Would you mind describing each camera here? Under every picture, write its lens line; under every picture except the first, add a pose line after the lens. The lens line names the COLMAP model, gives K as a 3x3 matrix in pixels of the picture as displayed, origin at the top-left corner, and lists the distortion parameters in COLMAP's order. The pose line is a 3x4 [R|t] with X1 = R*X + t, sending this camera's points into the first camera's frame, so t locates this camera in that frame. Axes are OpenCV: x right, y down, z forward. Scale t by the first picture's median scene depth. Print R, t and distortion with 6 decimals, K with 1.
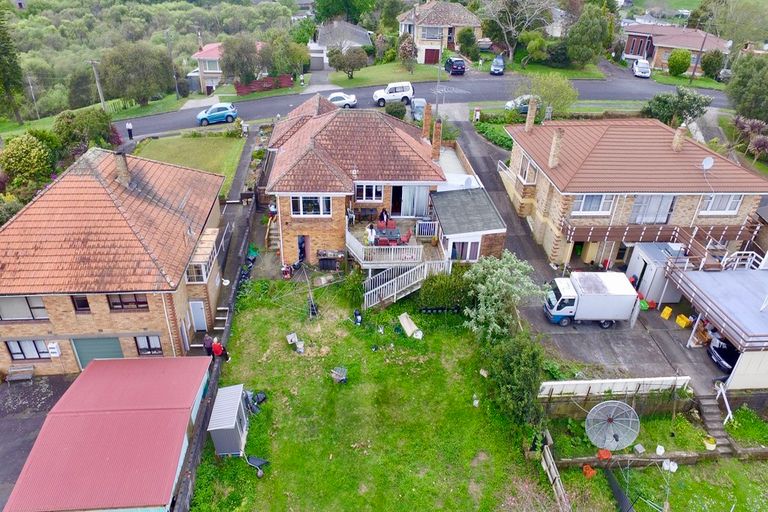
lens RADIAL K [[533.4, 0, 384.0], [0, 533.4, 256.0], [0, 0, 1]] dist [0.002244, 0.000703]
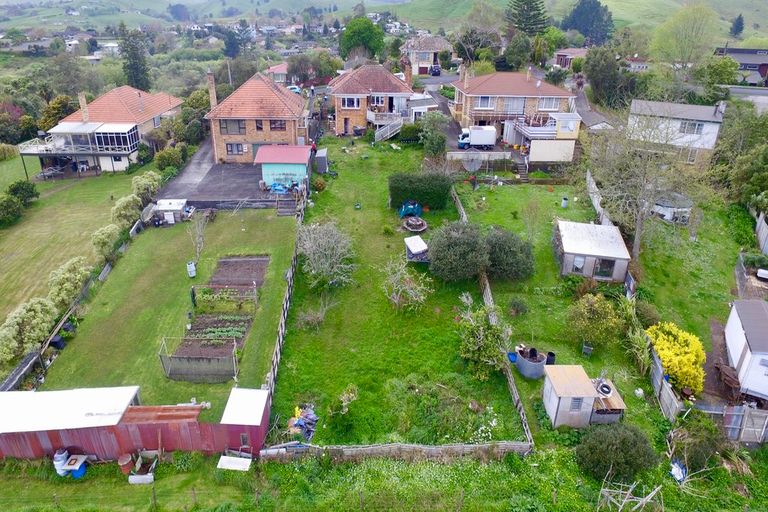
lens RADIAL K [[533.4, 0, 384.0], [0, 533.4, 256.0], [0, 0, 1]] dist [0.002244, 0.000703]
pose [[0.999505, -0.008411, -0.030320, 0.059439], [0.005157, 0.994372, -0.105819, 0.757324], [0.031039, 0.105610, 0.993923, -1.085841]]
